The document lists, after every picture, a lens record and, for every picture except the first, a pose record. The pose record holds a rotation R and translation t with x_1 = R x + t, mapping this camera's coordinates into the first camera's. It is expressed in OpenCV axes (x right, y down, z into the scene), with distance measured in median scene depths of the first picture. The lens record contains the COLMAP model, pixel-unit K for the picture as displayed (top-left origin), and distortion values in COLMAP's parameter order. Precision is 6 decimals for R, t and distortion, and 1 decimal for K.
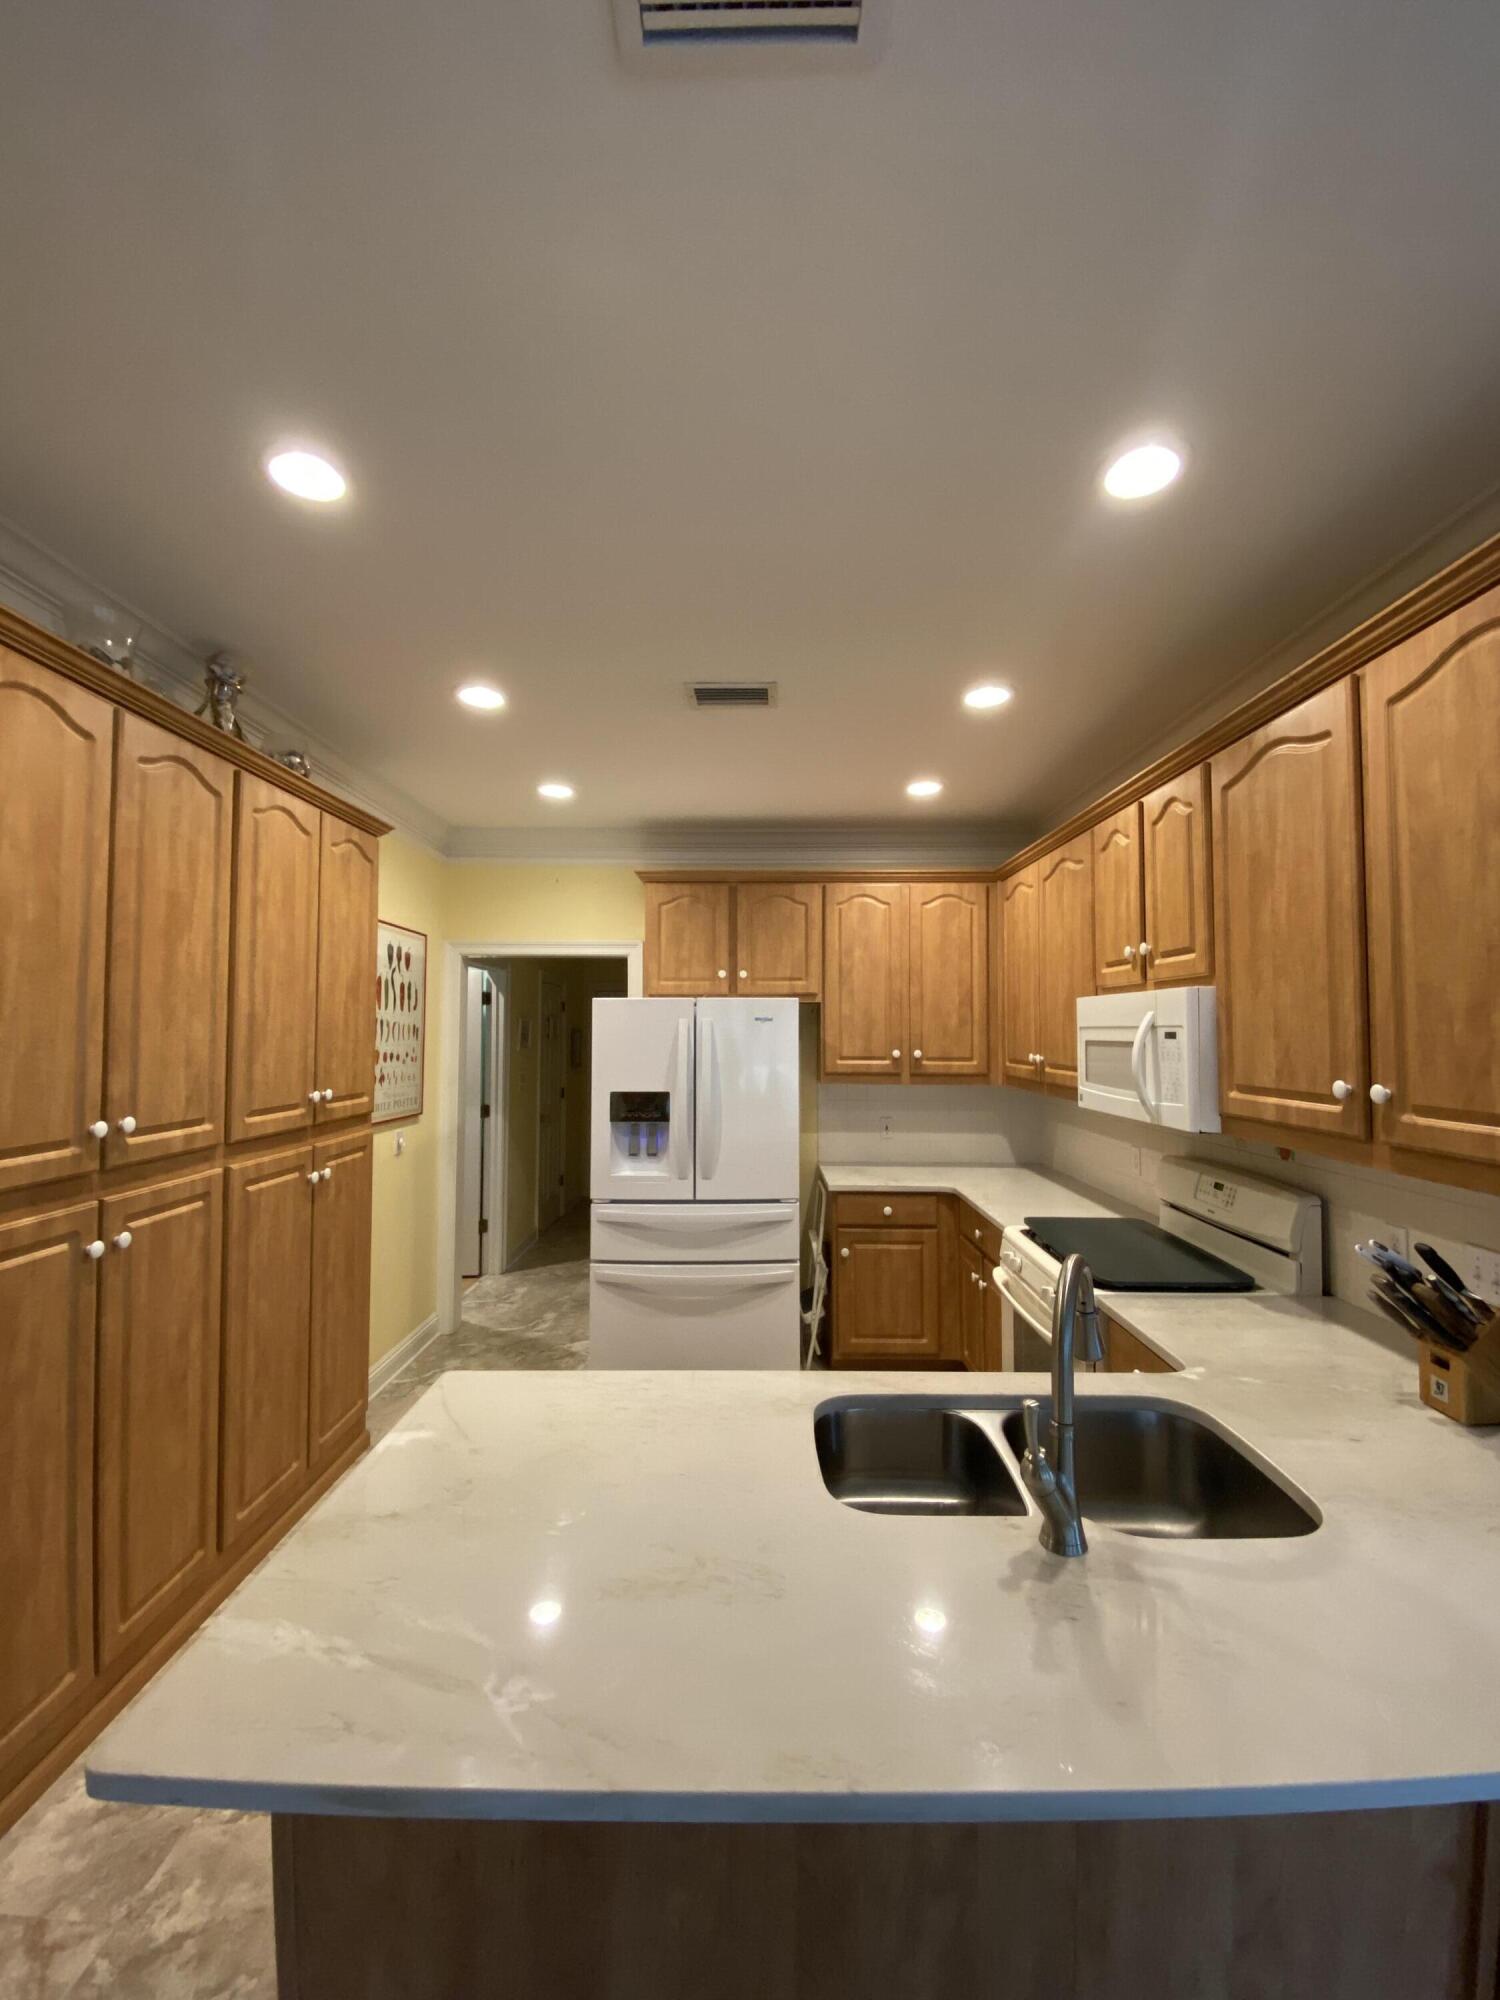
lens RADIAL K [[799.6, 0, 753.9], [0, 799.6, 1002.5], [0, 0, 1]] dist [0.003772, -0.002076]
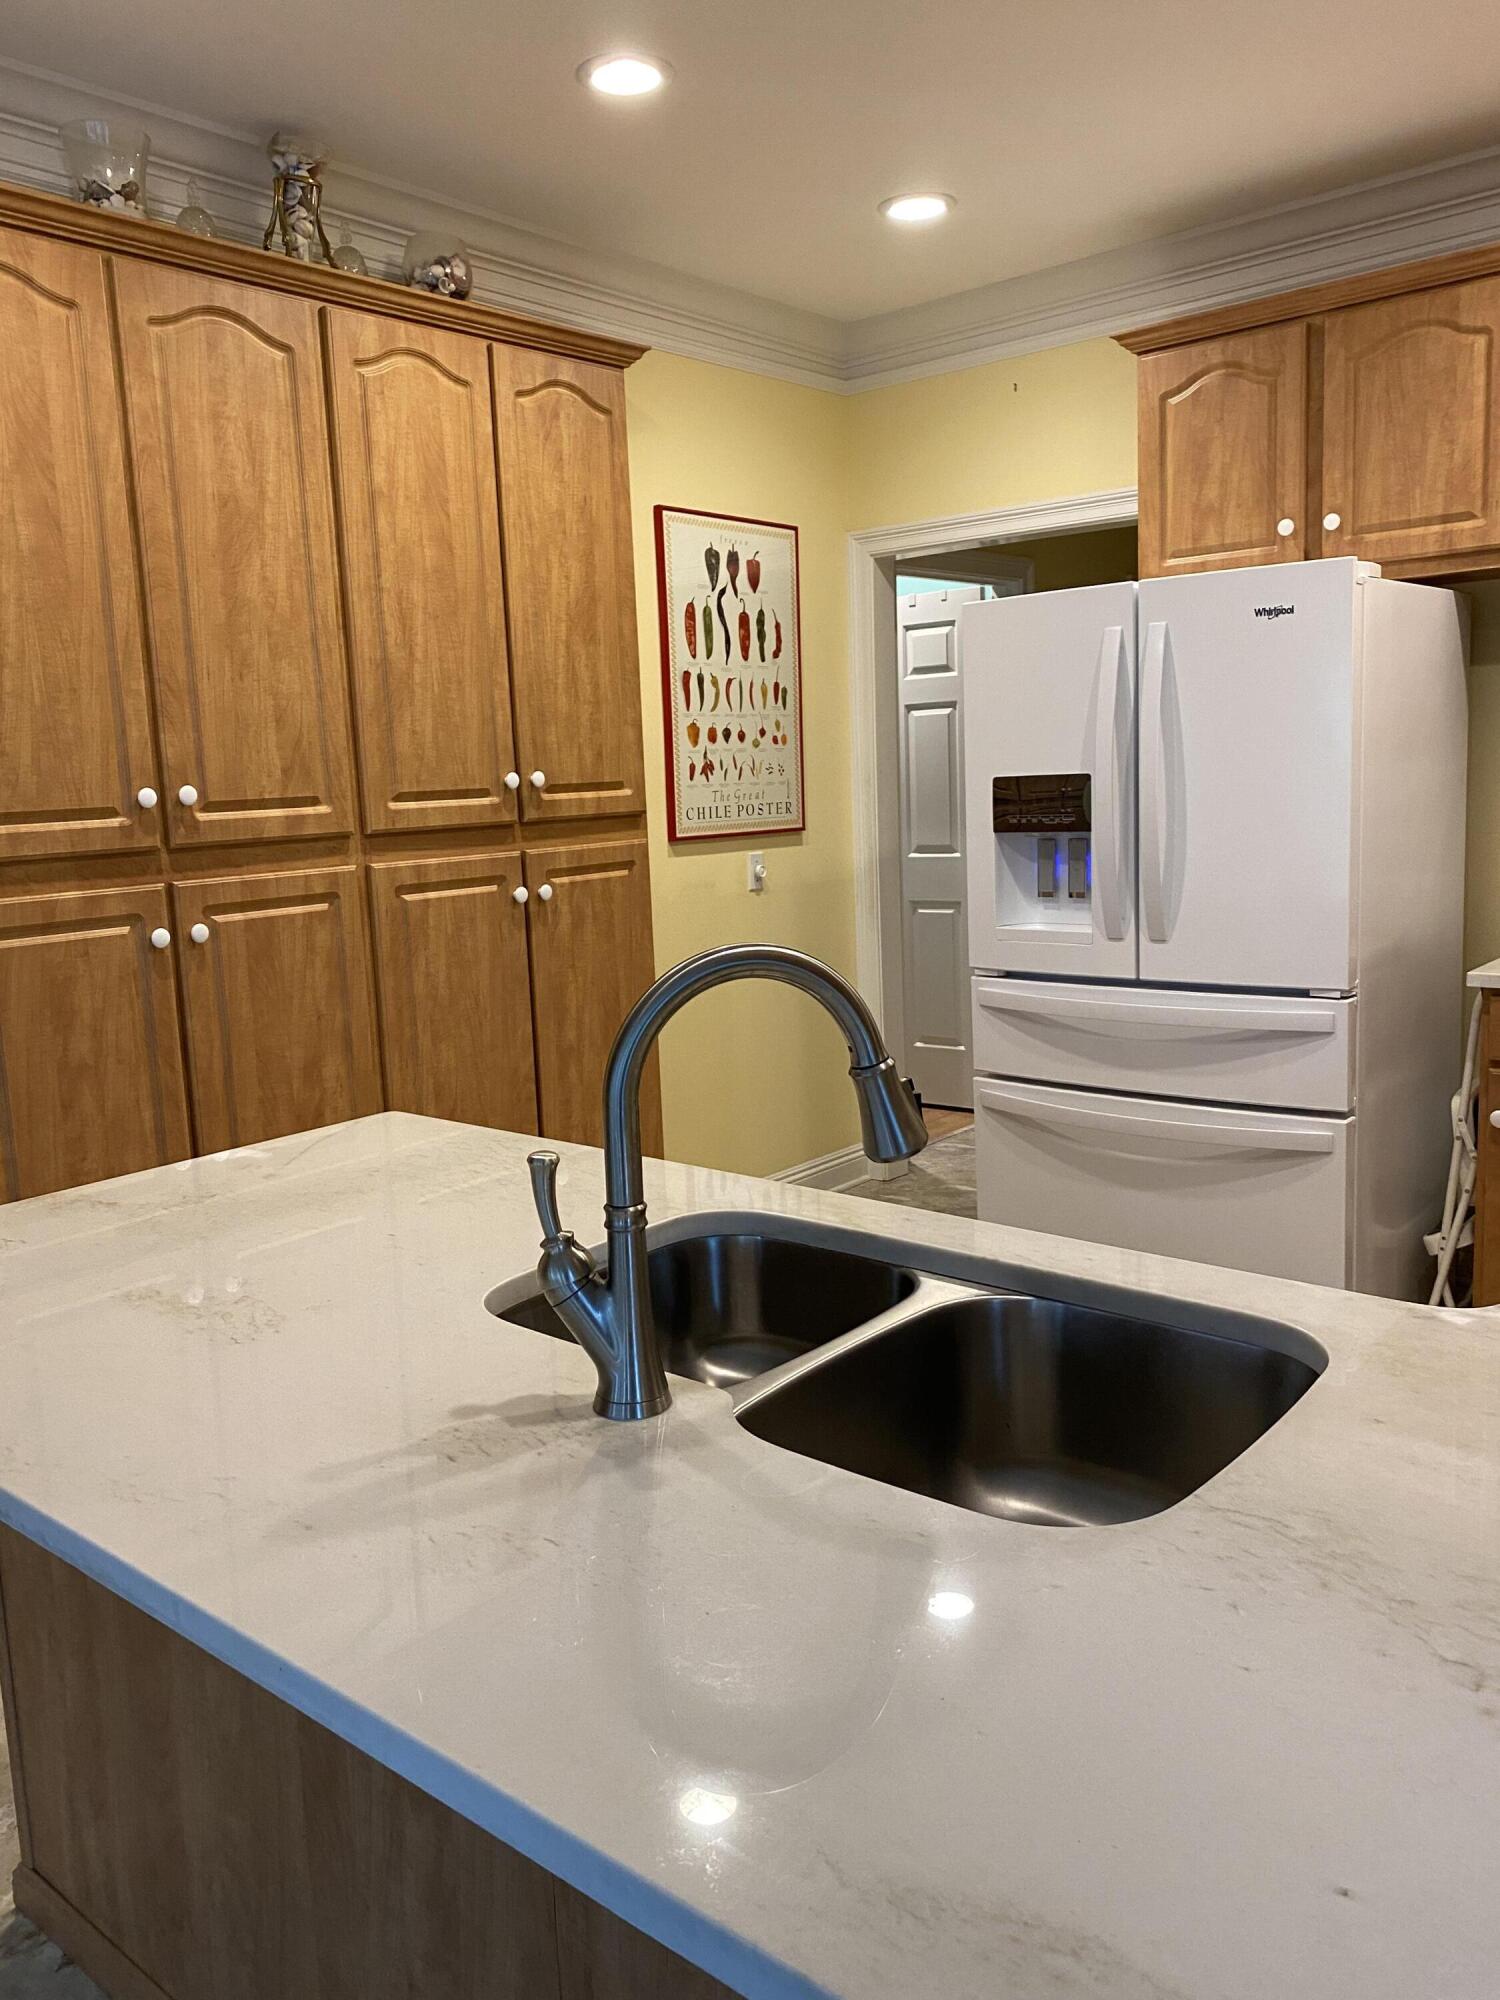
lens RADIAL K [[1522.6, 0, 753.5], [0, 1522.6, 995.0], [0, 0, 1]] dist [0.022683, -0.027193]
pose [[0.758157, 0.064006, -0.648923, 0.523224], [0.068049, 0.981971, 0.176359, 0.088035], [0.648511, -0.177867, 0.740133, 0.133485]]
